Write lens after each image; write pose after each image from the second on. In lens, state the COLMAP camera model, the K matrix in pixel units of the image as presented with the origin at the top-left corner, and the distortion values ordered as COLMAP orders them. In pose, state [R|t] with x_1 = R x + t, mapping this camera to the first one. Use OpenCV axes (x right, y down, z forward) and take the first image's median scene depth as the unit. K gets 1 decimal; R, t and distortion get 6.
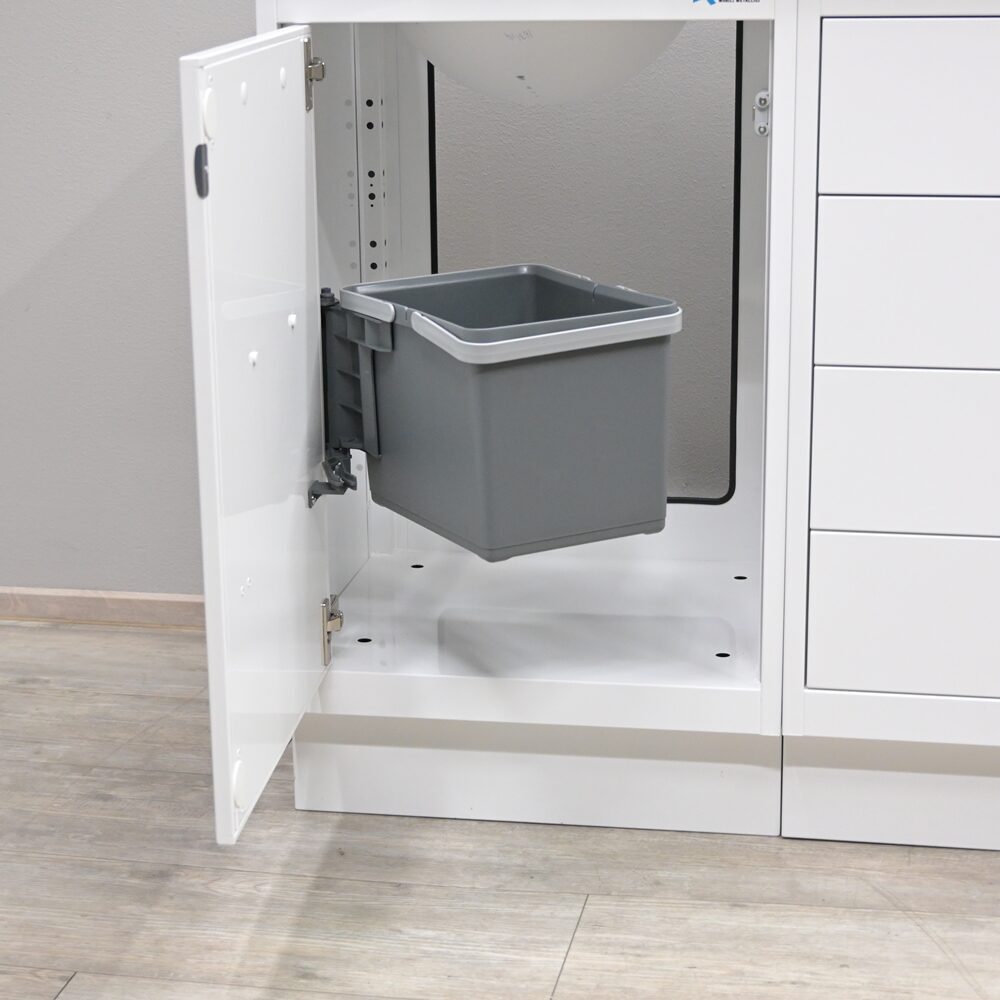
lens RADIAL K [[2248.0, 0, 499.1], [0, 2248.0, 500.3], [0, 0, 1]] dist [0.026109, 0.000000]
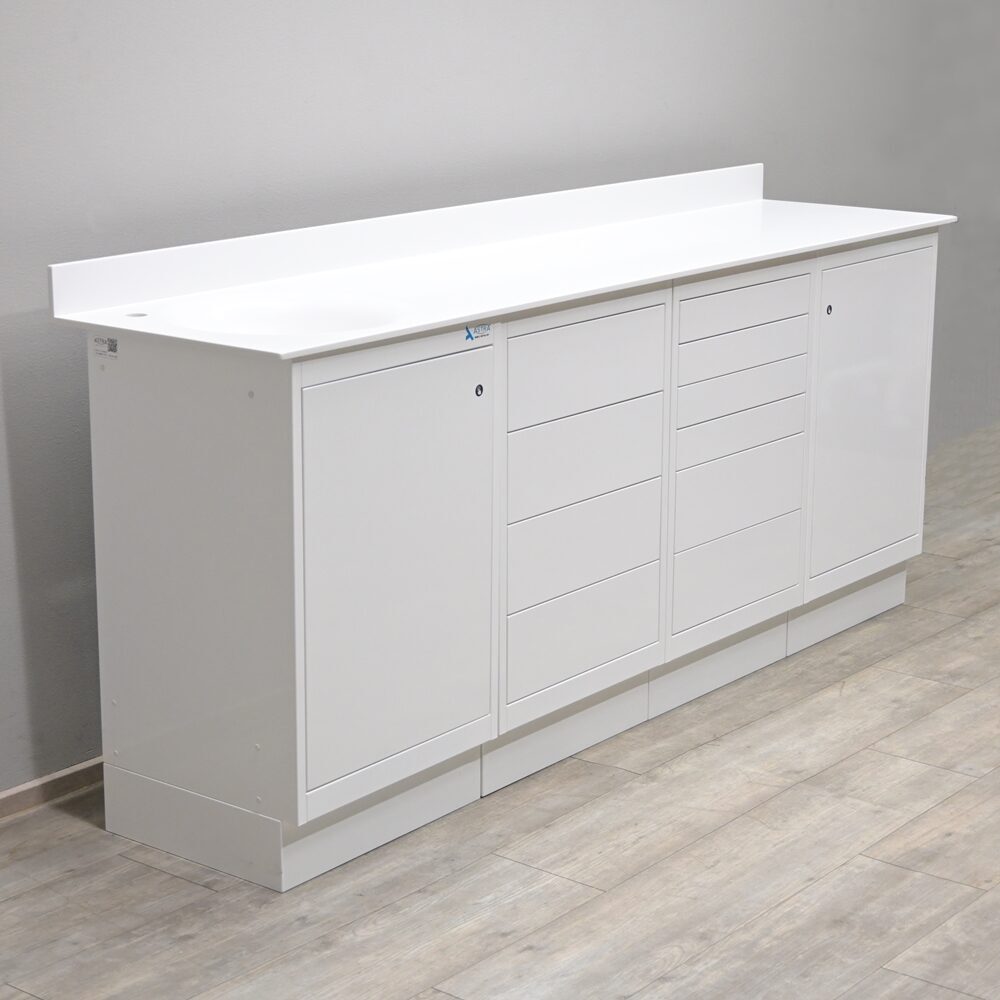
lens RADIAL K [[2248.0, 0, 482.7], [0, 2248.0, 481.4], [0, 0, 1]] dist [0.026109, 0.000000]
pose [[0.468432, -0.196527, 0.861365, -1.406433], [0.213387, 0.971249, 0.105552, -0.287038], [-0.857343, 0.134360, 0.496900, 0.115954]]
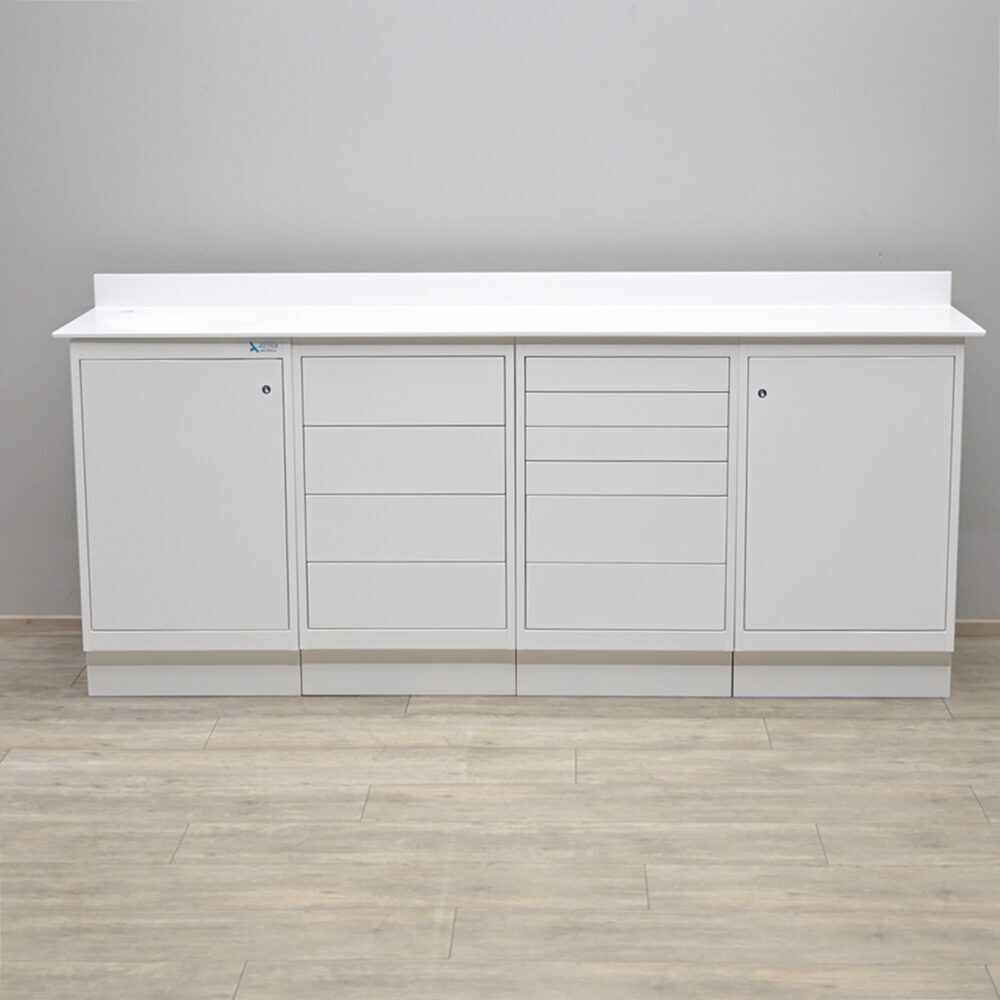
lens RADIAL K [[2248.0, 0, 495.3], [0, 2248.0, 505.2], [0, 0, 1]] dist [0.026109, 0.000000]
pose [[0.987266, -0.026201, 0.156906, -0.041160], [0.034085, 0.998277, -0.047769, 0.075331], [-0.155384, 0.052509, 0.986458, -1.449722]]
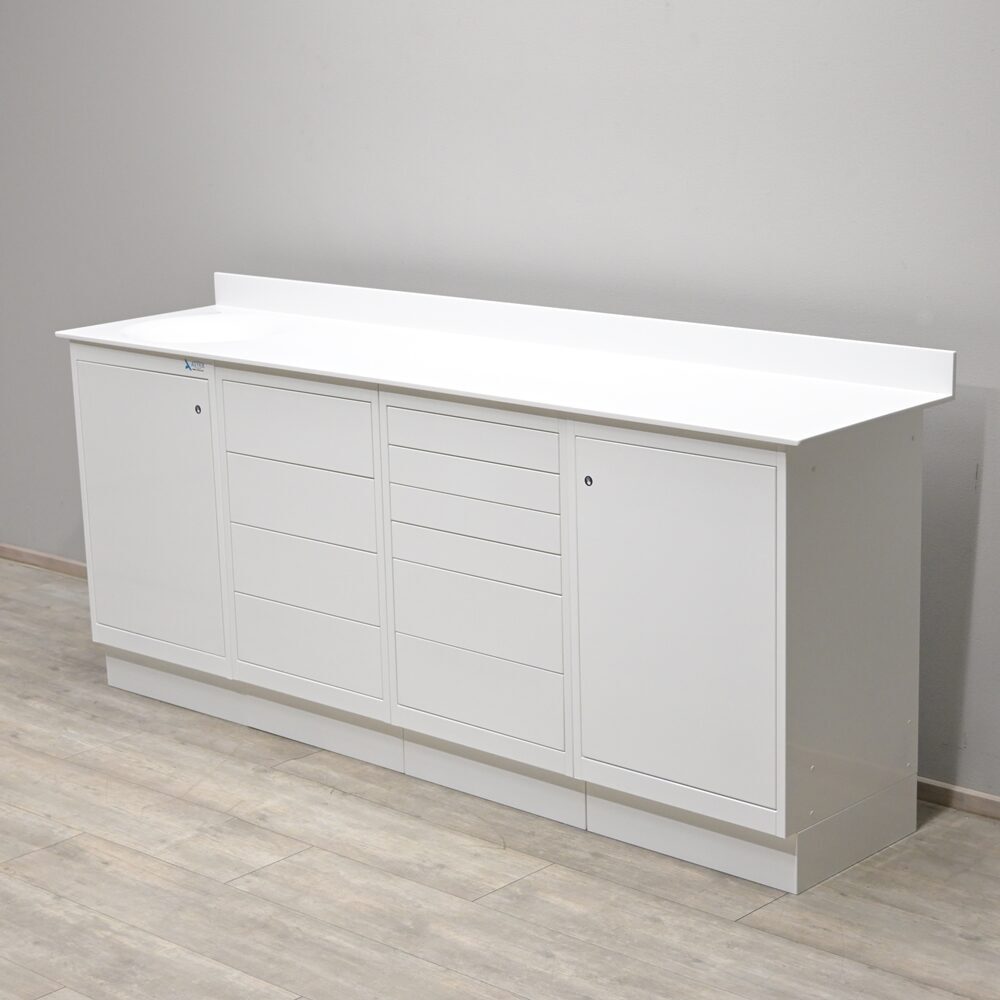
lens RADIAL K [[2248.0, 0, 504.8], [0, 2248.0, 492.1], [0, 0, 1]] dist [0.026109, 0.000000]
pose [[0.852272, 0.108529, -0.511716, 1.584040], [-0.114271, 0.993241, 0.020335, -0.171628], [0.510465, 0.041143, 0.858914, -0.882354]]
